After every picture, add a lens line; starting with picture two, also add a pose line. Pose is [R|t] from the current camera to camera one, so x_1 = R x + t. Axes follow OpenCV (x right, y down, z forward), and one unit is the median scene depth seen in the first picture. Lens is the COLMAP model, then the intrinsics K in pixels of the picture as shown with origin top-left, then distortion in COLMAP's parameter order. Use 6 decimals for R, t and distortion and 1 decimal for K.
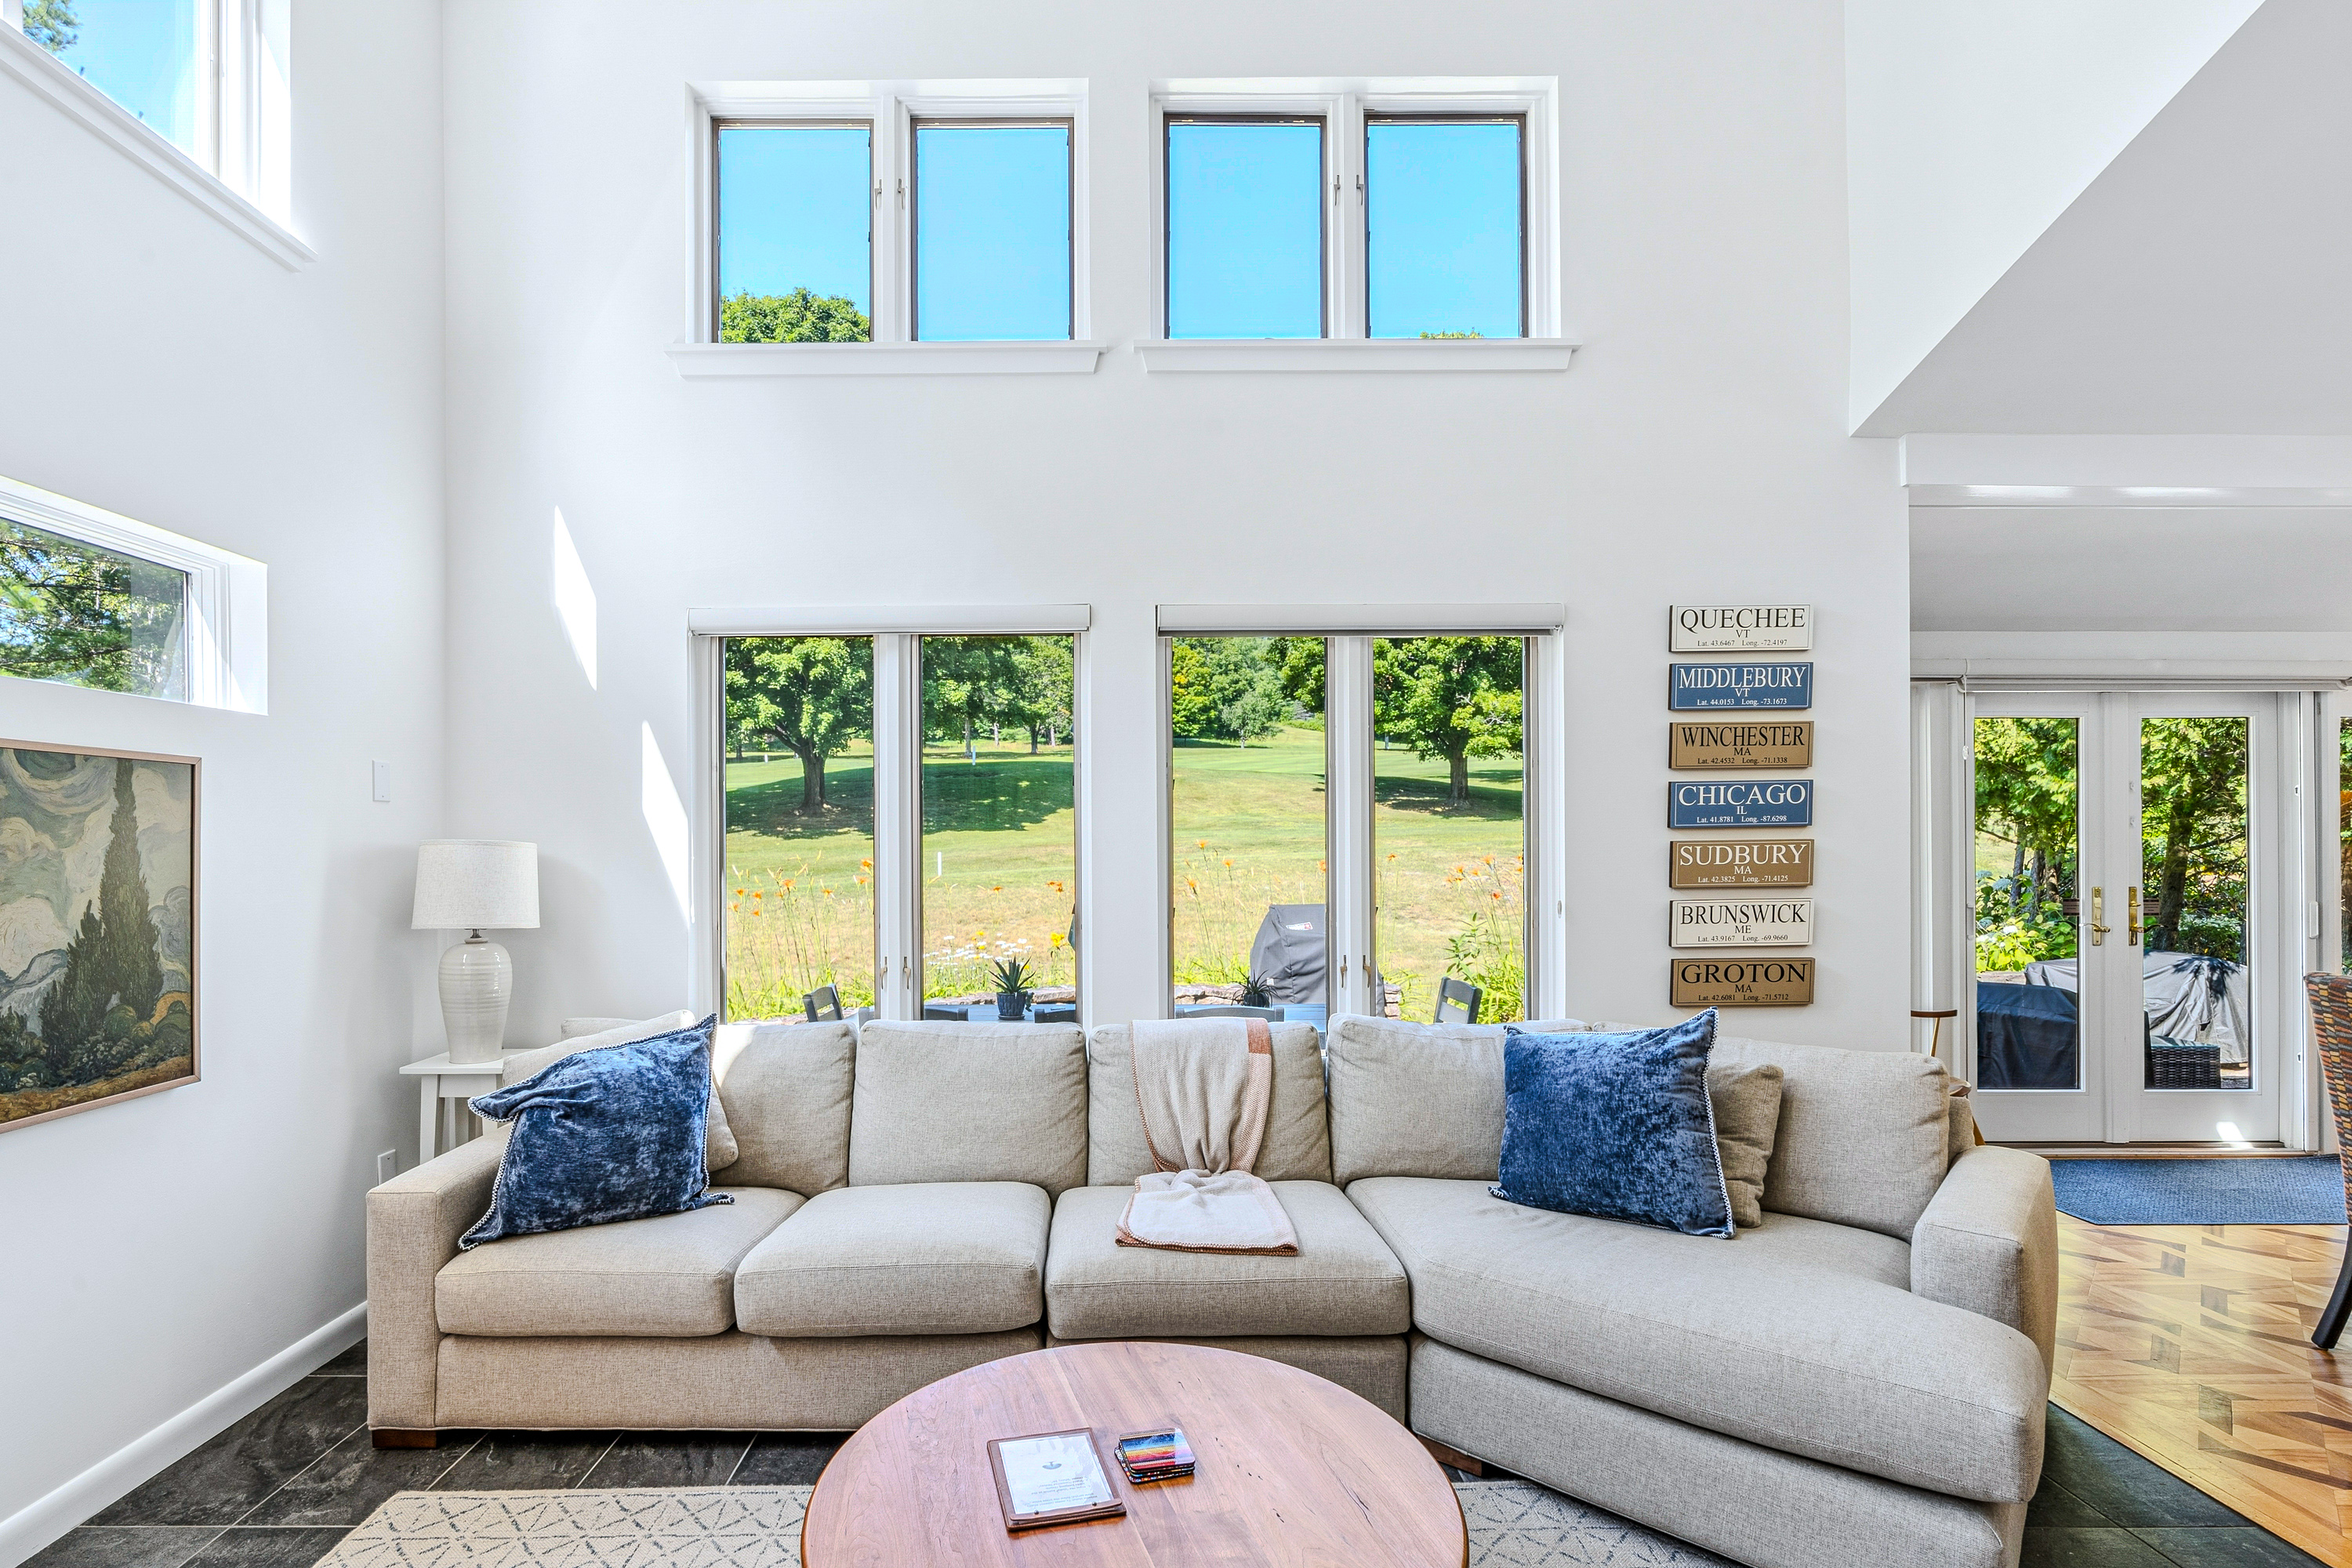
lens RADIAL K [[1084.4, 0, 1107.3], [0, 1084.4, 853.8], [0, 0, 1]] dist [-0.009684, 0.002925]
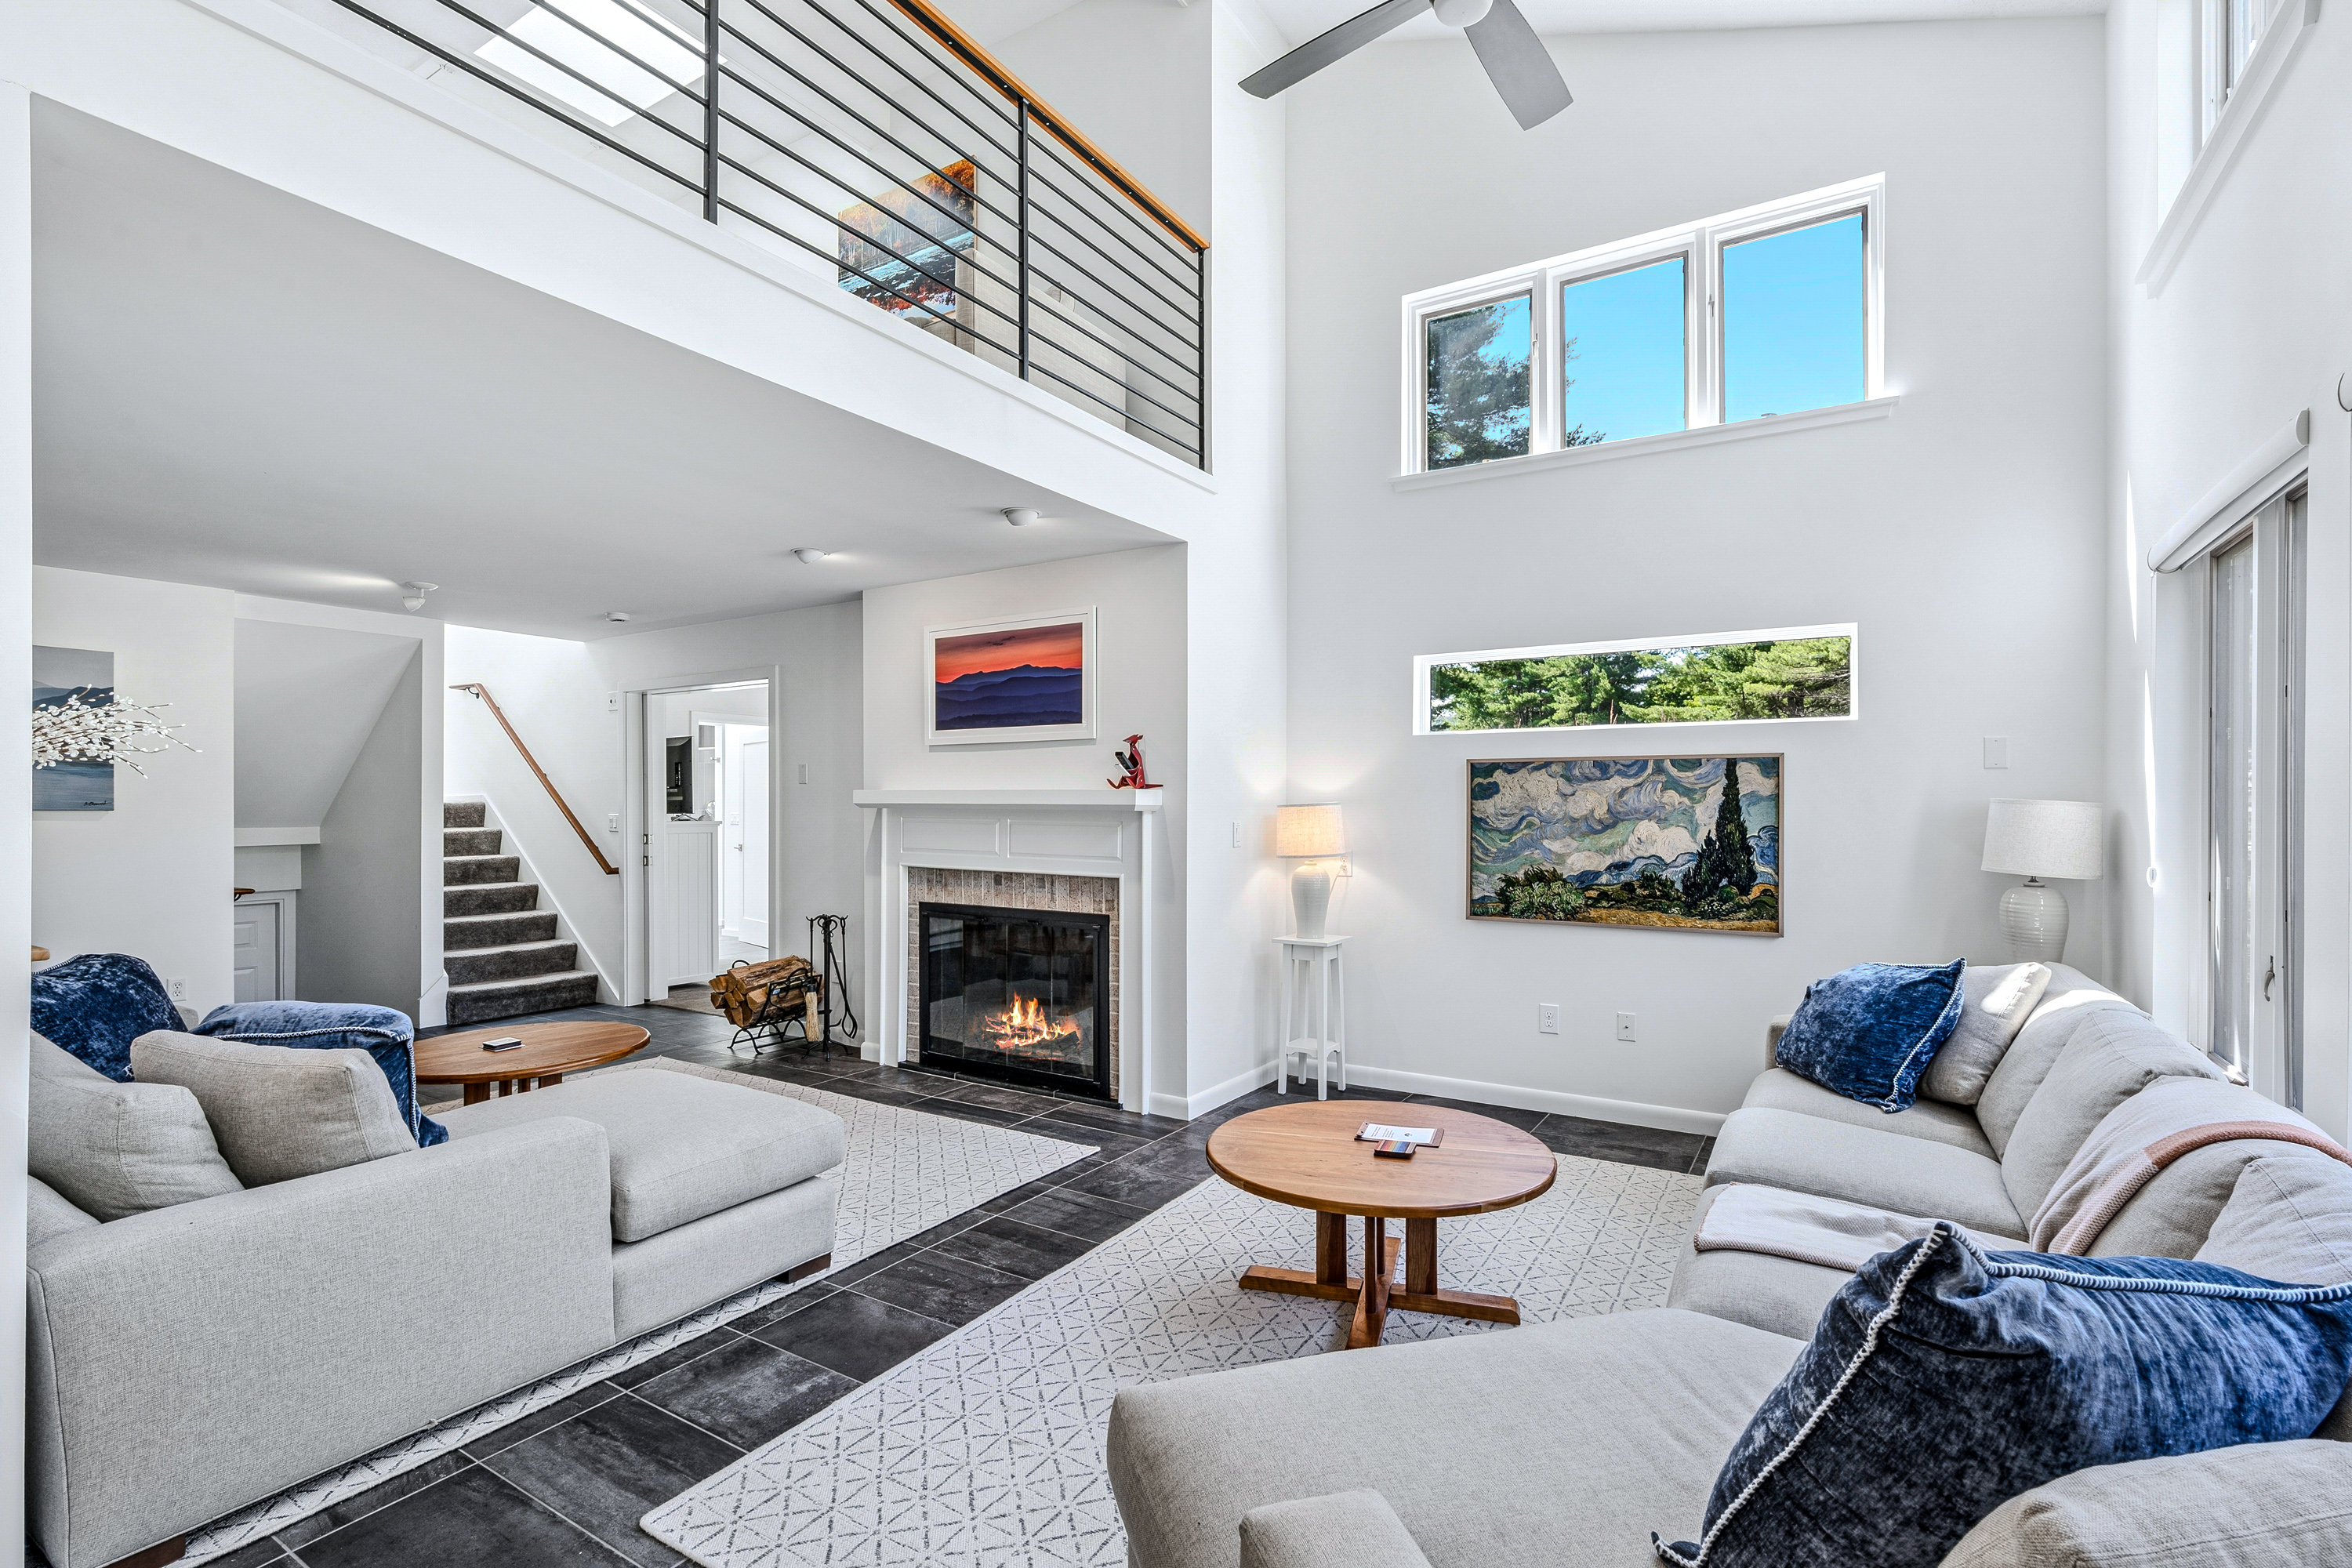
lens RADIAL K [[1084.4, 0, 1170.9], [0, 1084.4, 802.6], [0, 0, 1]] dist [-0.009684, 0.002925]
pose [[-0.534767, 0.000246, -0.844999, 0.841525], [-0.007760, 0.999956, 0.005202, -0.006935], [0.844964, 0.009340, -0.534742, 0.789690]]
